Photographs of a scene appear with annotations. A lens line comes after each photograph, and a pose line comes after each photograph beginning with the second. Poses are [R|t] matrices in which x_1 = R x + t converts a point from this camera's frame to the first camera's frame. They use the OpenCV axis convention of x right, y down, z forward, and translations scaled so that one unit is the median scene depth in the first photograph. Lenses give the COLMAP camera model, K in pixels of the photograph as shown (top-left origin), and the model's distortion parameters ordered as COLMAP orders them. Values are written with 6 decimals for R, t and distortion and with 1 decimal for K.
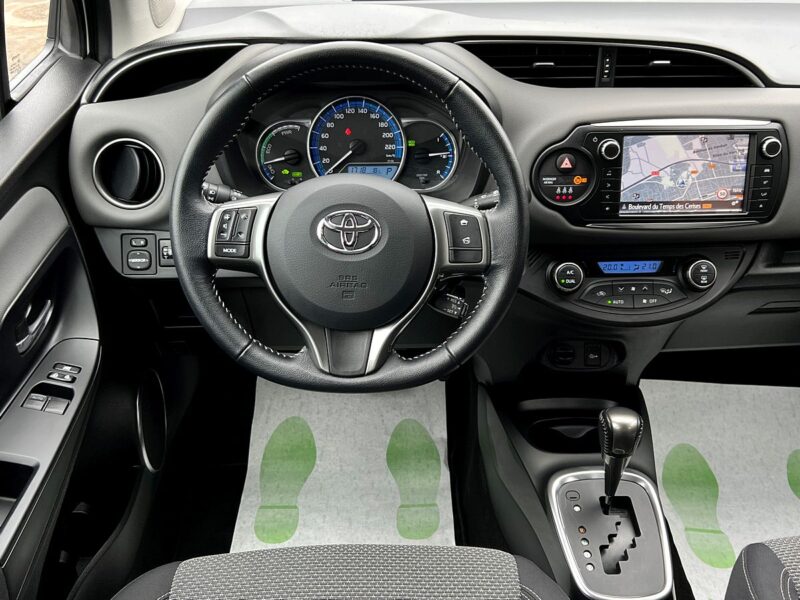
lens RADIAL K [[743.3, 0, 408.5], [0, 743.3, 300.1], [0, 0, 1]] dist [0.107602, -0.195088]
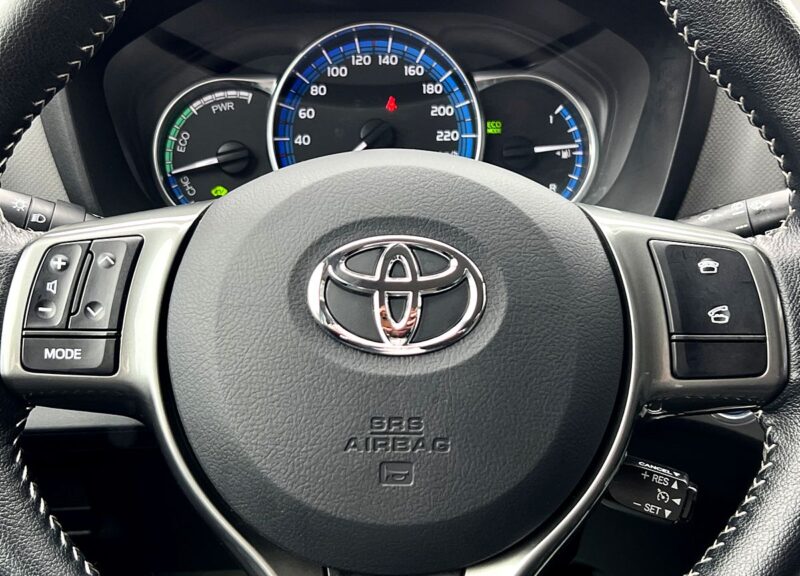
lens RADIAL K [[995.1, 0, 398.5], [0, 995.1, 298.2], [0, 0, 1]] dist [0.080963, -0.008562]
pose [[0.999717, -0.014268, 0.019029, -0.070726], [0.016993, 0.988274, -0.151745, -0.013748], [-0.016641, 0.152025, 0.988237, 0.422571]]
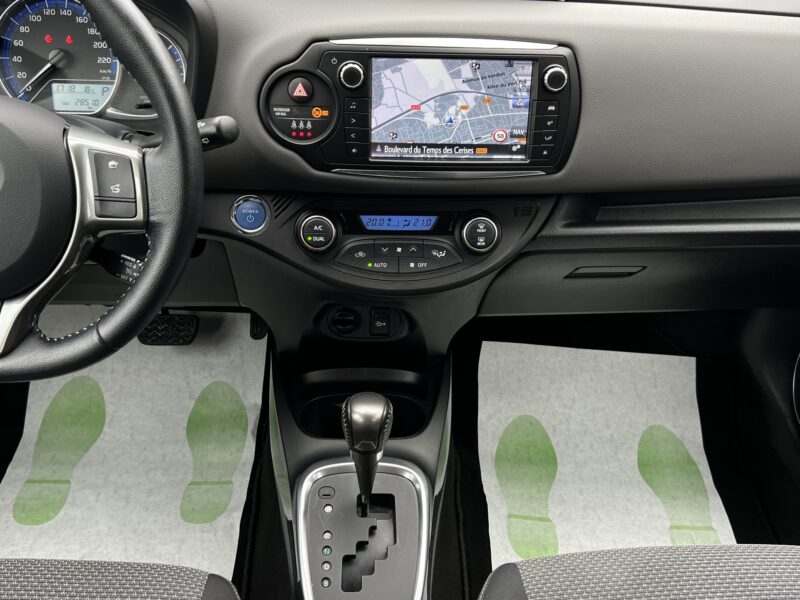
lens RADIAL K [[769.8, 0, 397.9], [0, 769.8, 289.9], [0, 0, 1]] dist [0.110795, -0.194108]
pose [[0.999532, 0.025745, 0.016530, 0.288593], [-0.027035, 0.996164, 0.083229, -0.041824], [-0.014323, -0.083637, 0.996393, 0.157723]]
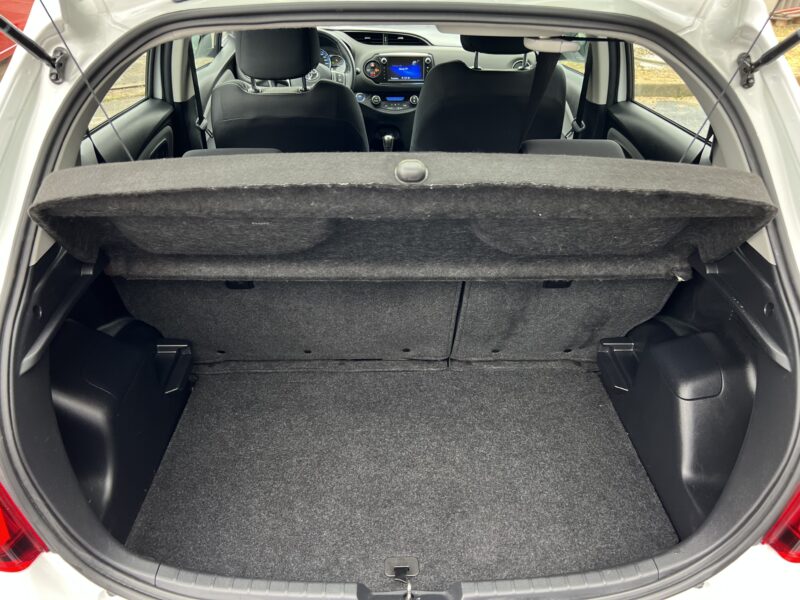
lens RADIAL K [[602.5, 0, 400.0], [0, 602.5, 300.0], [0, 0, 1]] dist [0.084176, -0.088466]
pose [[0.999784, 0.010159, -0.018155, 0.386567], [-0.010281, 0.999925, -0.006624, 0.925312], [0.018086, 0.006809, 0.999813, -1.846611]]
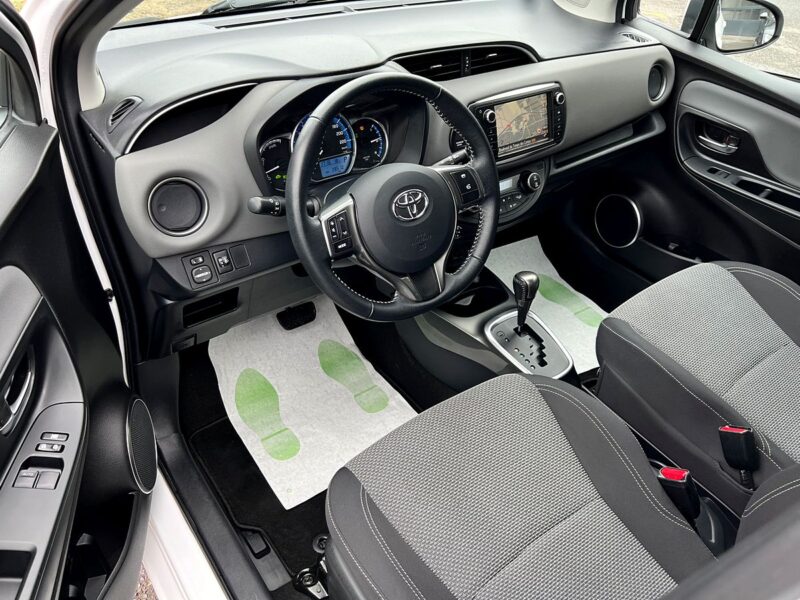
lens RADIAL K [[602.5, 0, 400.0], [0, 602.5, 300.0], [0, 0, 1]] dist [0.084176, -0.088466]
pose [[0.821704, -0.318550, 0.472577, -0.575346], [0.262266, 0.947544, 0.182692, -0.109969], [-0.505984, -0.026178, 0.862145, -0.016326]]
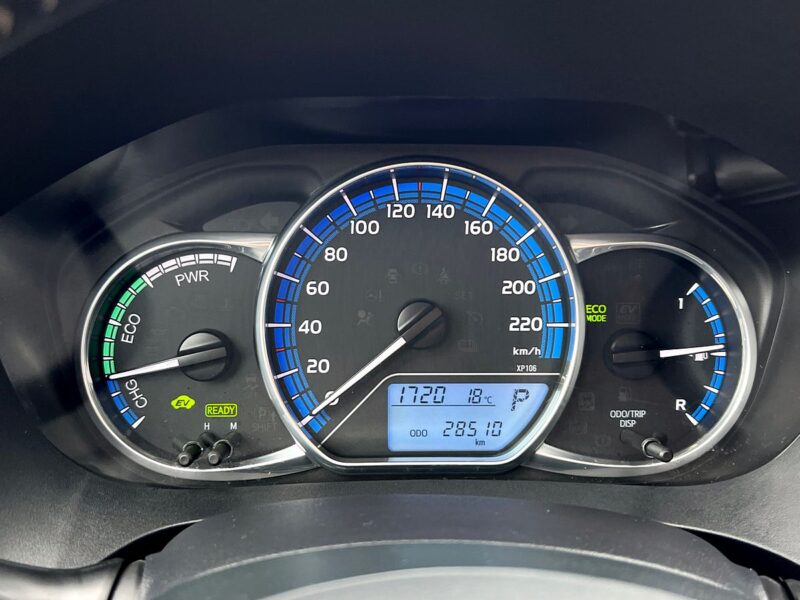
lens RADIAL K [[788.6, 0, 400.0], [0, 788.6, 300.0], [0, 0, 1]] dist [0.063038, -0.004505]
pose [[0.999862, 0.010582, 0.012779, -0.084351], [-0.008506, 0.988227, -0.152761, -0.170705], [-0.014245, 0.152631, 0.988181, 0.699963]]
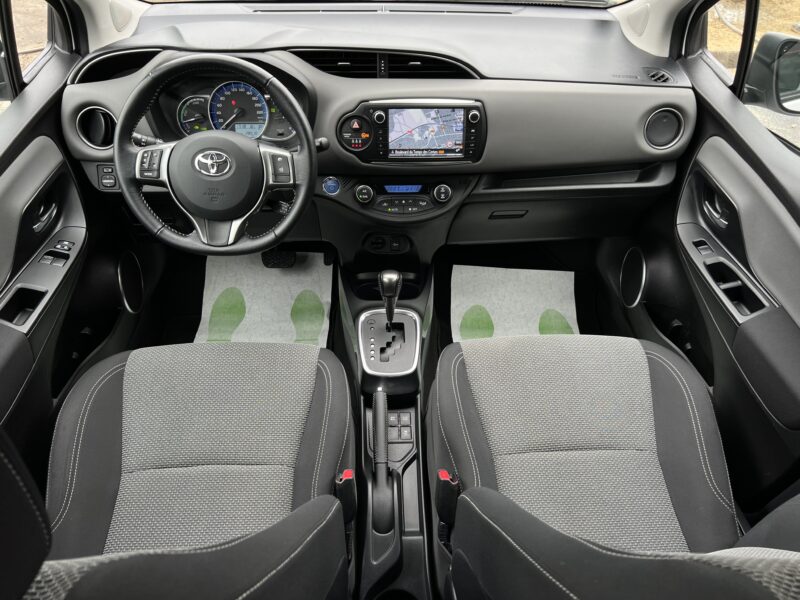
lens RADIAL K [[602.5, 0, 400.0], [0, 602.5, 300.0], [0, 0, 1]] dist [0.084176, -0.088466]
pose [[0.999978, 0.006636, -0.000256, 0.296641], [-0.006560, 0.993061, 0.117418, 0.046450], [0.001034, -0.117414, 0.993083, -0.391281]]
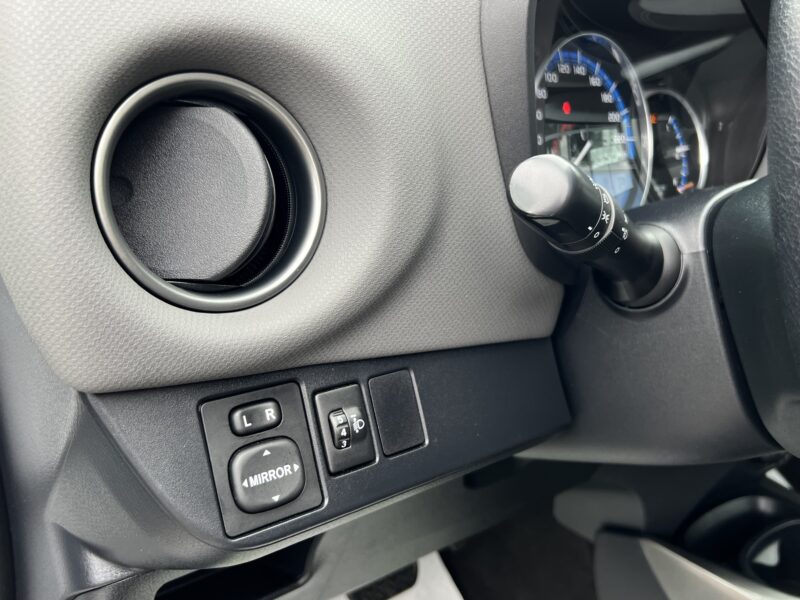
lens RADIAL K [[674.5, 0, 400.0], [0, 674.5, 300.0], [0, 0, 1]] dist [0.074945, 0.001084]
pose [[0.806910, -0.125229, 0.577247, -0.465343], [0.216778, 0.971858, -0.092189, -0.084714], [-0.549457, 0.199523, 0.811349, 0.737086]]
